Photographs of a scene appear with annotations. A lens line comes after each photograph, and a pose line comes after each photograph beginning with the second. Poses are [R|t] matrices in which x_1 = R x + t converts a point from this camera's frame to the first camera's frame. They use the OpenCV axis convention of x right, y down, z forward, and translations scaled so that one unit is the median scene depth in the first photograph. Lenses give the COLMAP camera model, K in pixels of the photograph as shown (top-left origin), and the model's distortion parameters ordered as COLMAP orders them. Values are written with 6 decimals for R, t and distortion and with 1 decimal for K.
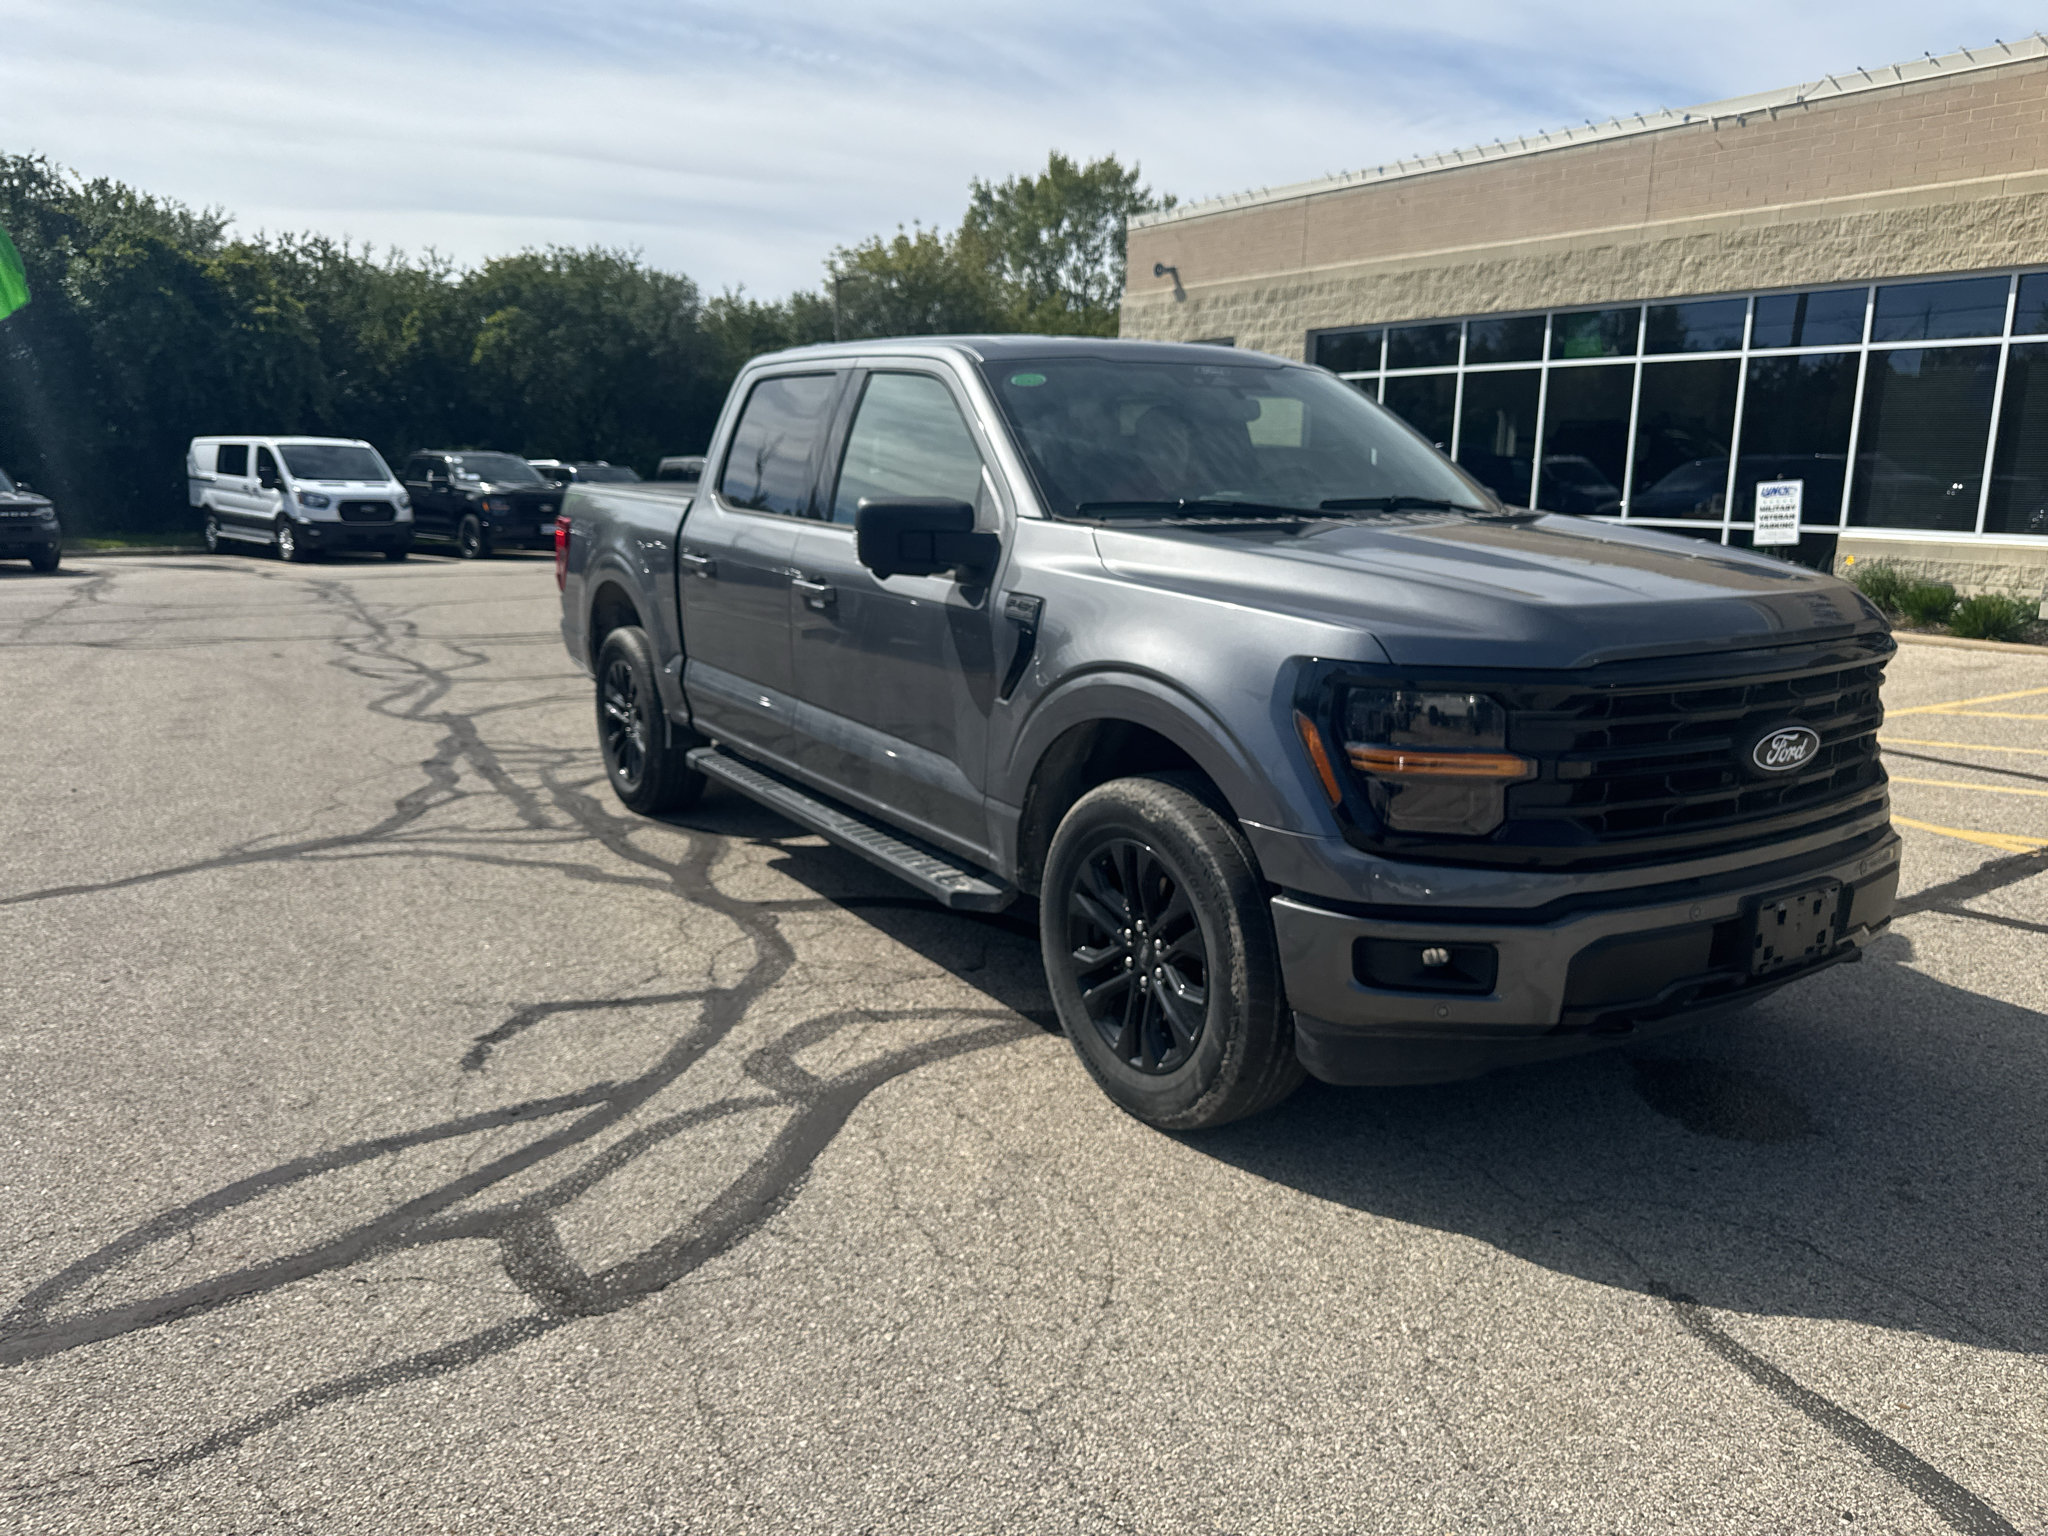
lens RADIAL K [[1468.4, 0, 1014.6], [0, 1468.4, 780.1], [0, 0, 1]] dist [0.031889, -0.050112]
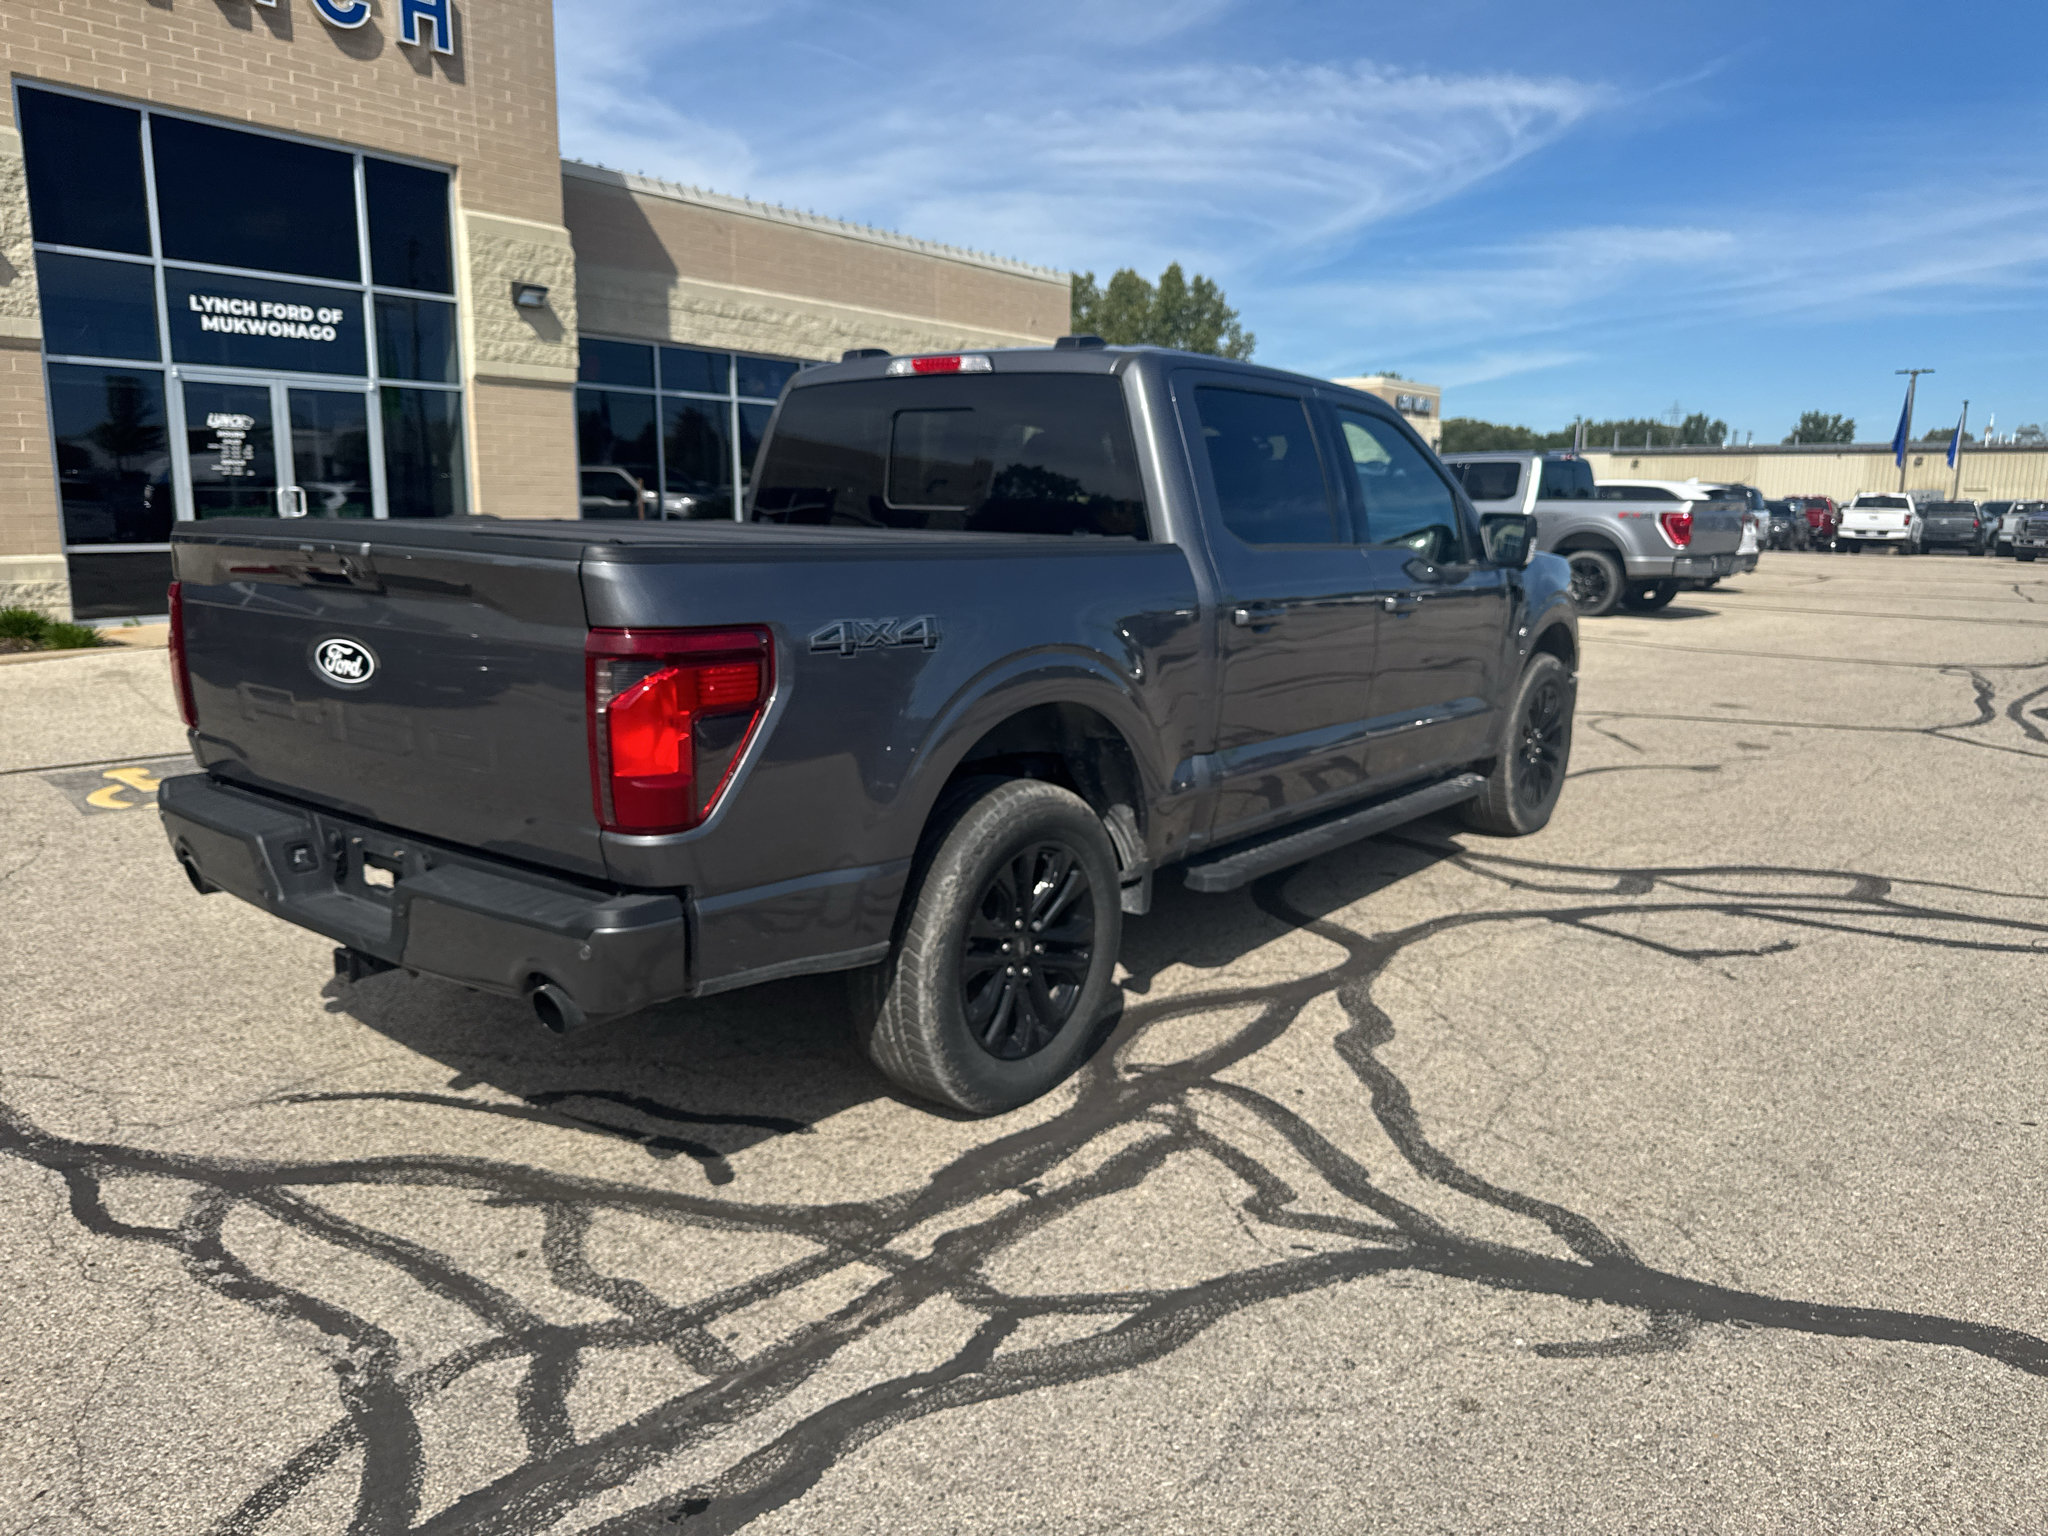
lens RADIAL K [[1468.4, 0, 1018.0], [0, 1468.4, 759.3], [0, 0, 1]] dist [0.031889, -0.050112]
pose [[-0.342159, -0.177881, 0.922651, -0.986314], [0.183151, 0.950459, 0.251163, -0.322230], [-0.921620, 0.254922, -0.292629, 1.468910]]
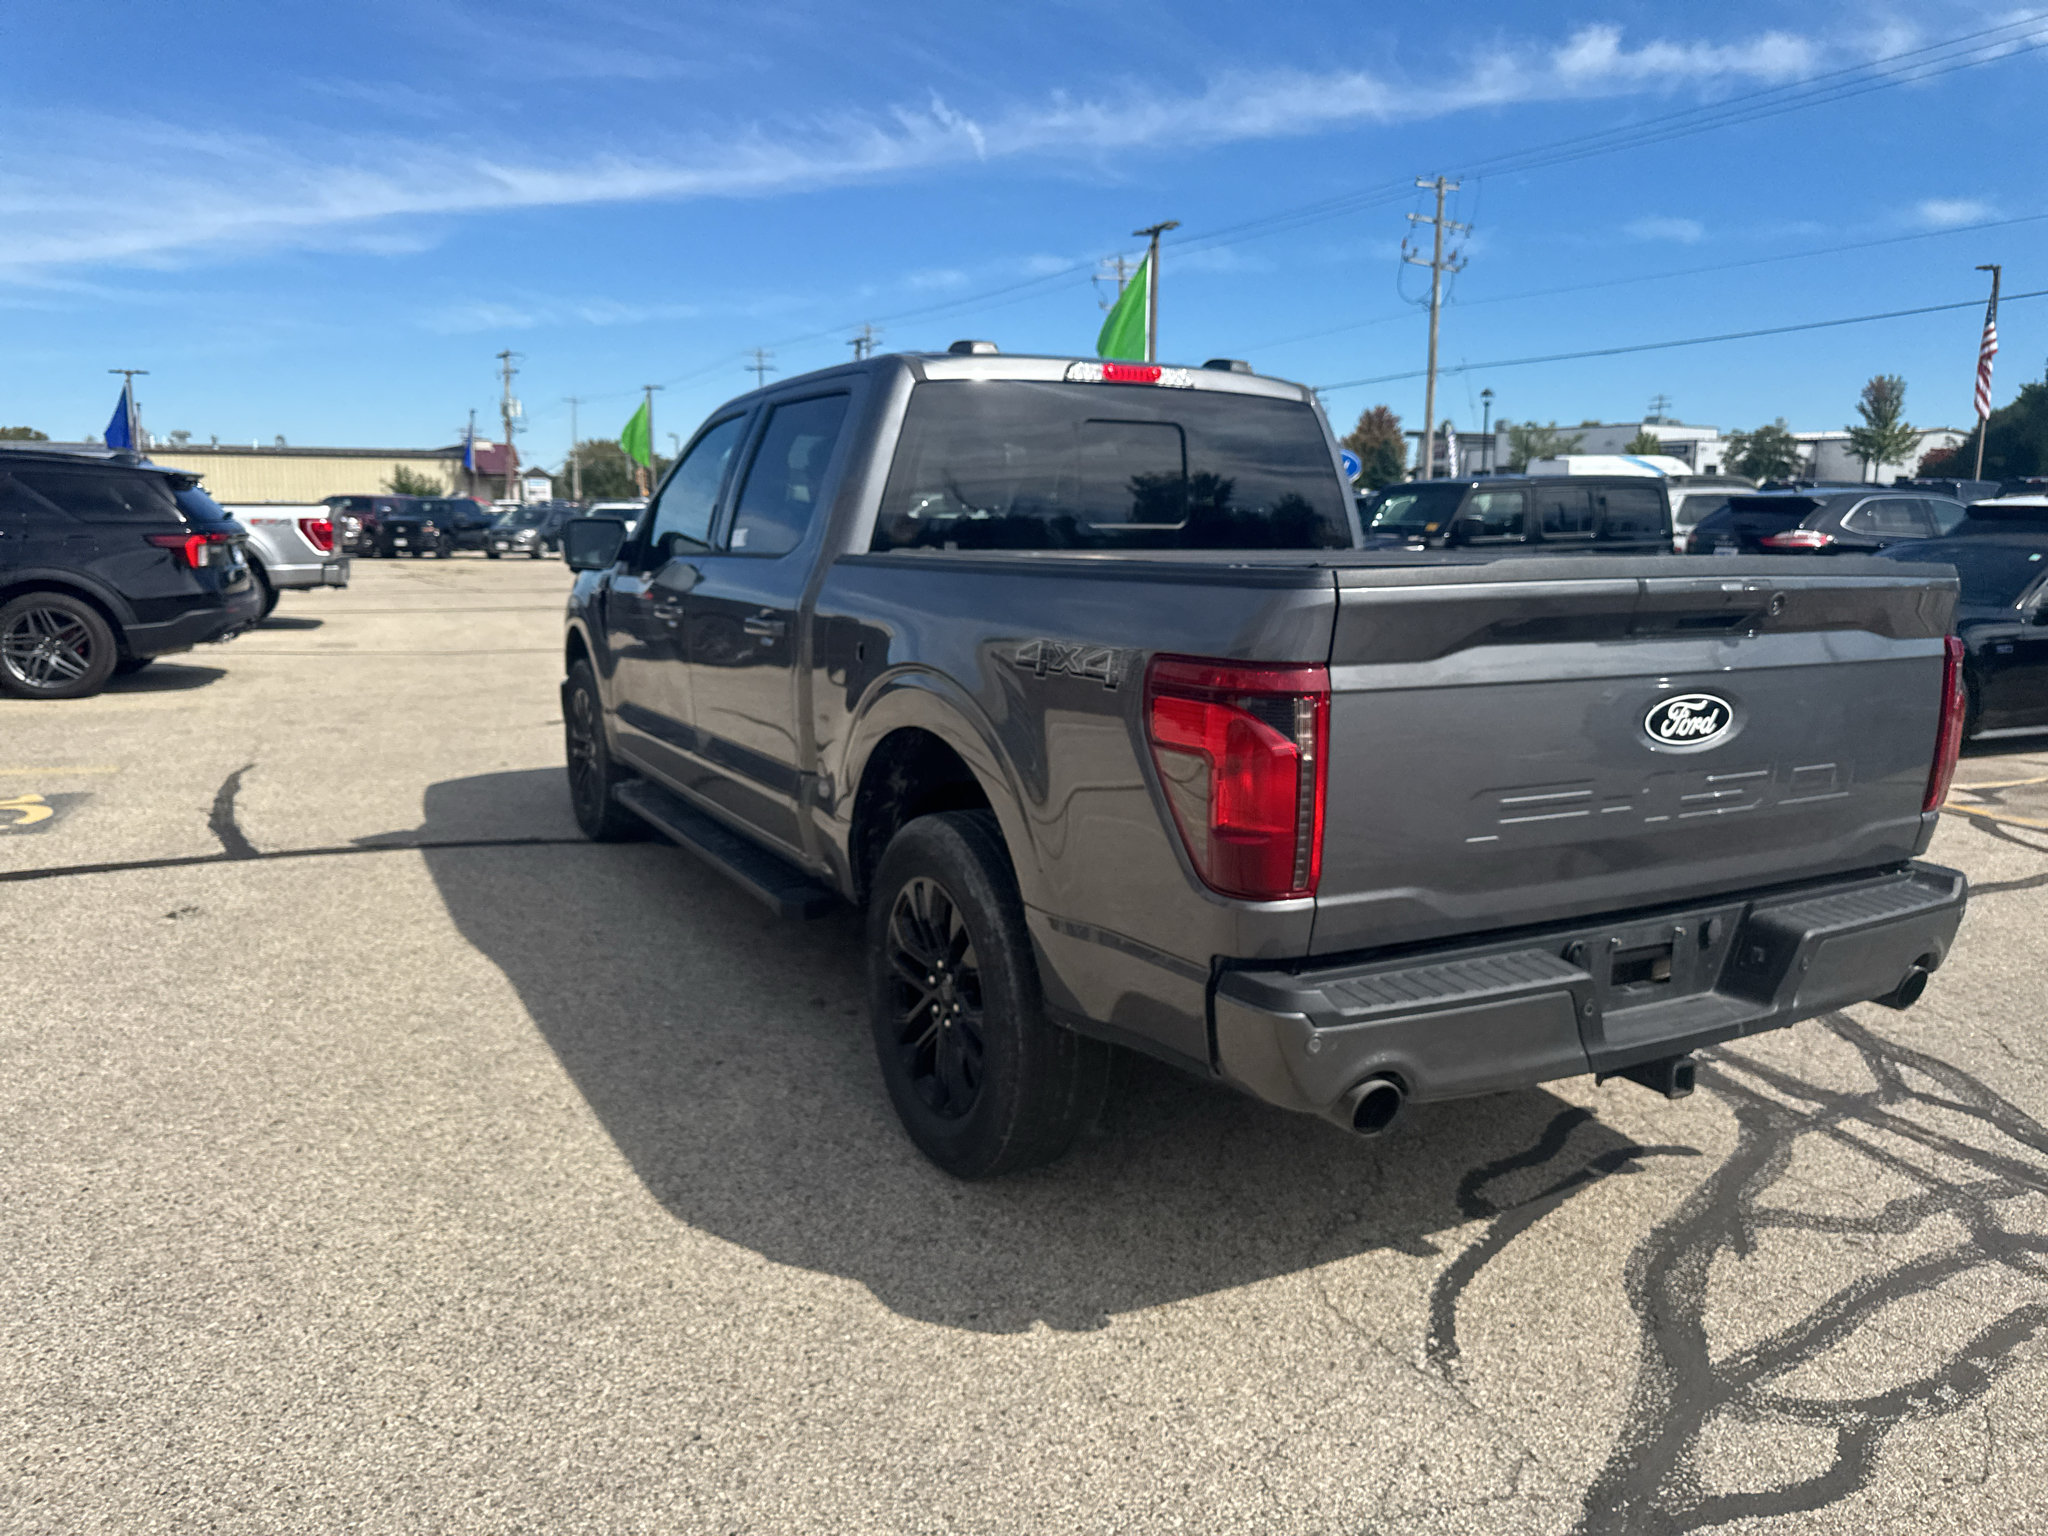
lens RADIAL K [[1468.4, 0, 1040.6], [0, 1468.4, 758.5], [0, 0, 1]] dist [0.031889, -0.050112]
pose [[-0.998295, -0.026099, 0.052214, -0.084879], [-0.005178, 0.930548, 0.366132, -0.438160], [-0.058144, 0.365238, -0.929097, 2.057918]]
